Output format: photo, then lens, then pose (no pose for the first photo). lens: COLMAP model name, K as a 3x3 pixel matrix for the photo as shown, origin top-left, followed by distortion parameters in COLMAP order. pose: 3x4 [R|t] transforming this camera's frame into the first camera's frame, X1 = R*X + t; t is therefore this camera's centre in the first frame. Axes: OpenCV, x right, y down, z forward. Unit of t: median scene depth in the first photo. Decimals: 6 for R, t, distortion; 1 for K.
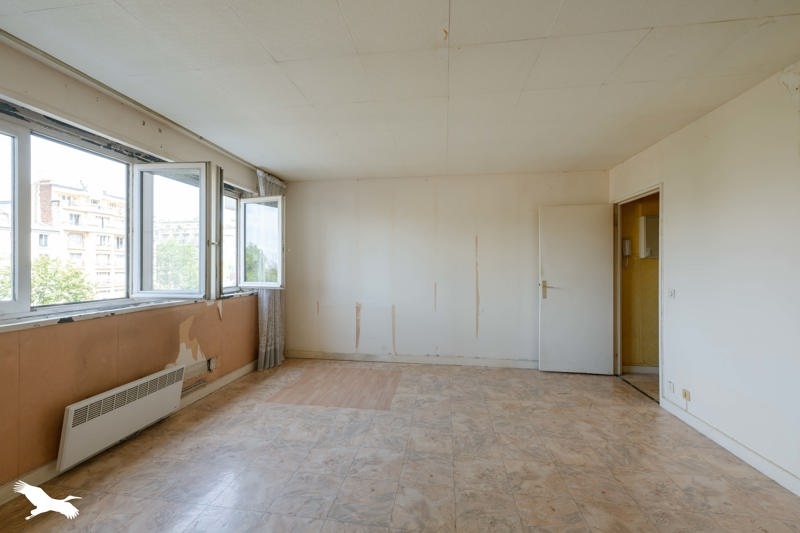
lens RADIAL K [[321.3, 0, 399.8], [0, 321.3, 266.1], [0, 0, 1]] dist [-0.000509, -0.000387]
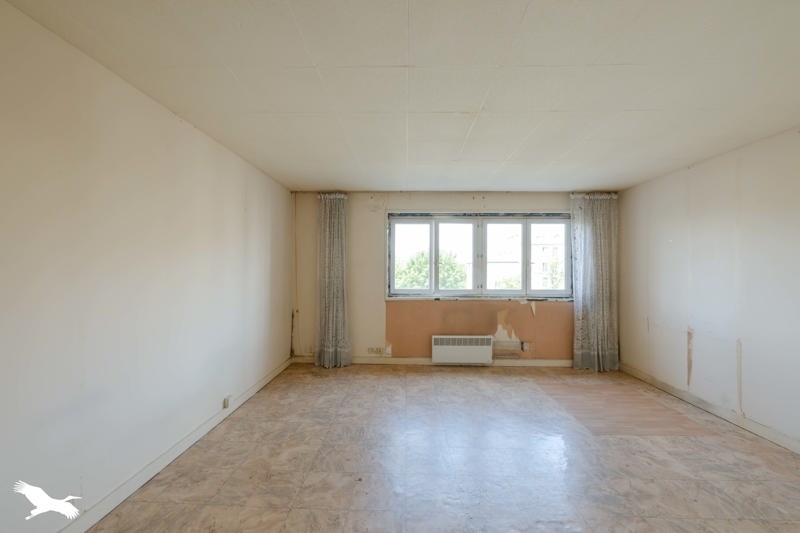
lens RADIAL K [[321.3, 0, 398.3], [0, 321.3, 269.1], [0, 0, 1]] dist [-0.000509, -0.000387]
pose [[0.103360, -0.001552, -0.994643, 0.770582], [-0.007989, 0.999965, -0.002391, -0.024490], [0.994612, 0.008193, 0.103344, 0.305964]]
